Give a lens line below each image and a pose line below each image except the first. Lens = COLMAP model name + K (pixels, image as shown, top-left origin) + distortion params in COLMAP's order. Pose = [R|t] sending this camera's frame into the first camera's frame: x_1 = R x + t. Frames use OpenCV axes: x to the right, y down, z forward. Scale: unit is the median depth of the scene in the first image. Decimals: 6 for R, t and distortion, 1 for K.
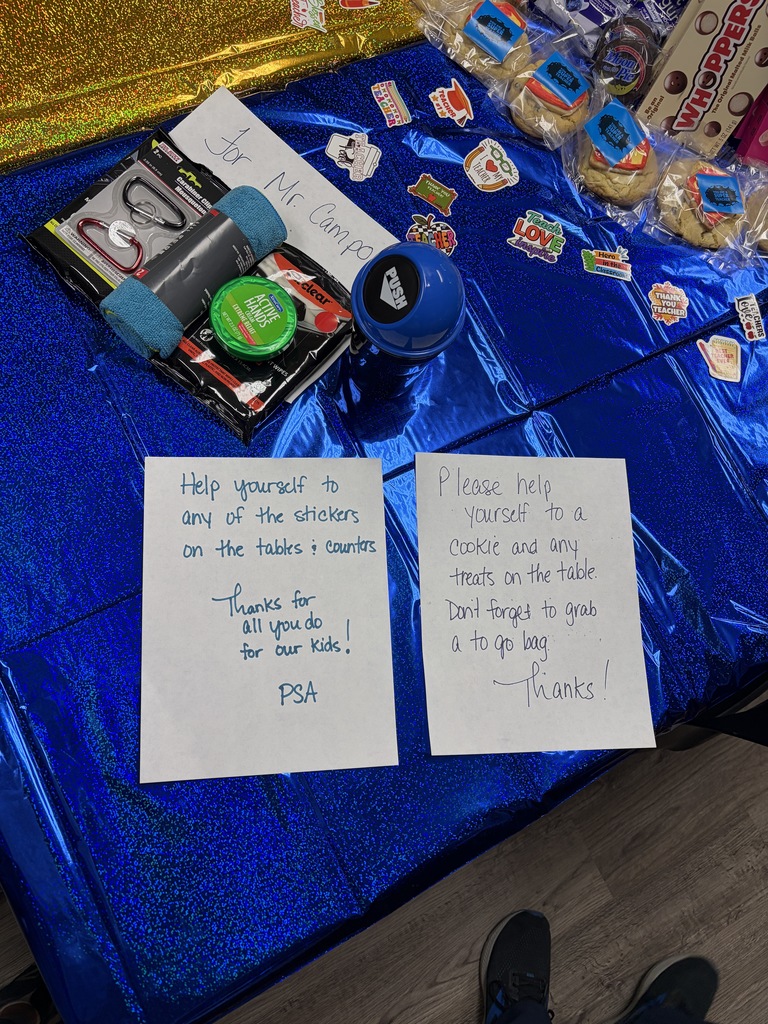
lens RADIAL K [[784.5, 0, 384.1], [0, 784.5, 511.8], [0, 0, 1]] dist [0.016101, 0.001519]
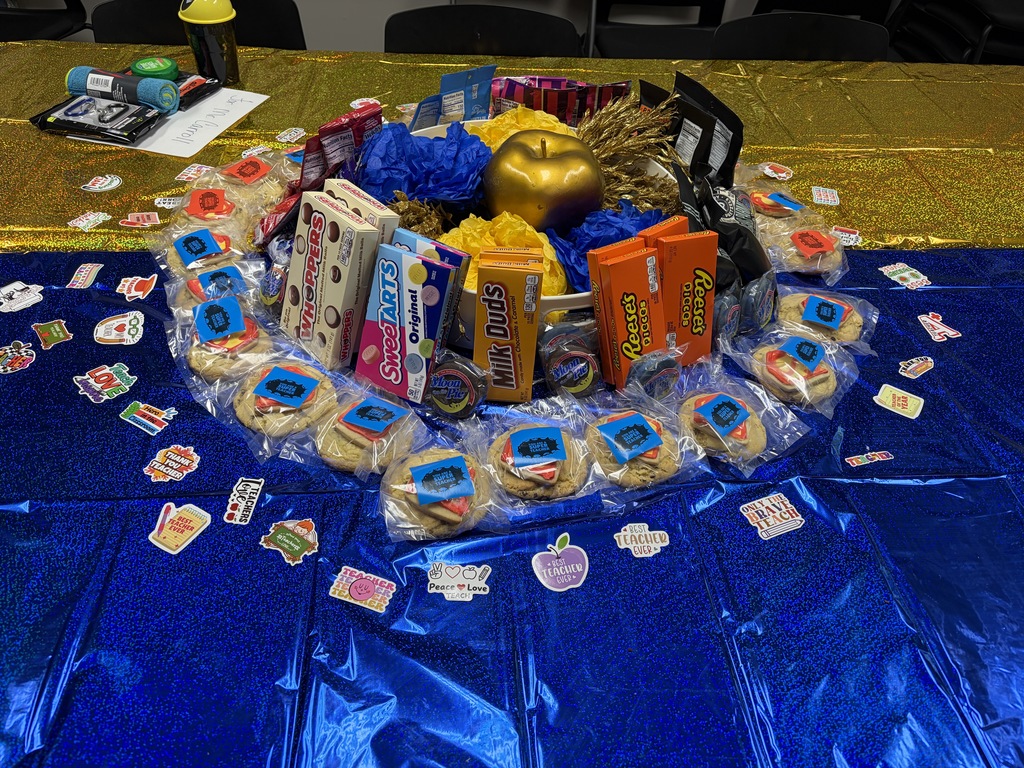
lens RADIAL K [[784.5, 0, 512.4], [0, 784.5, 384.8], [0, 0, 1]] dist [0.016101, 0.001519]
pose [[0.926365, 0.171947, -0.335085, 1.013297], [-0.340379, 0.763058, -0.549441, 0.031521], [0.161215, 0.623039, 0.765397, 0.309029]]
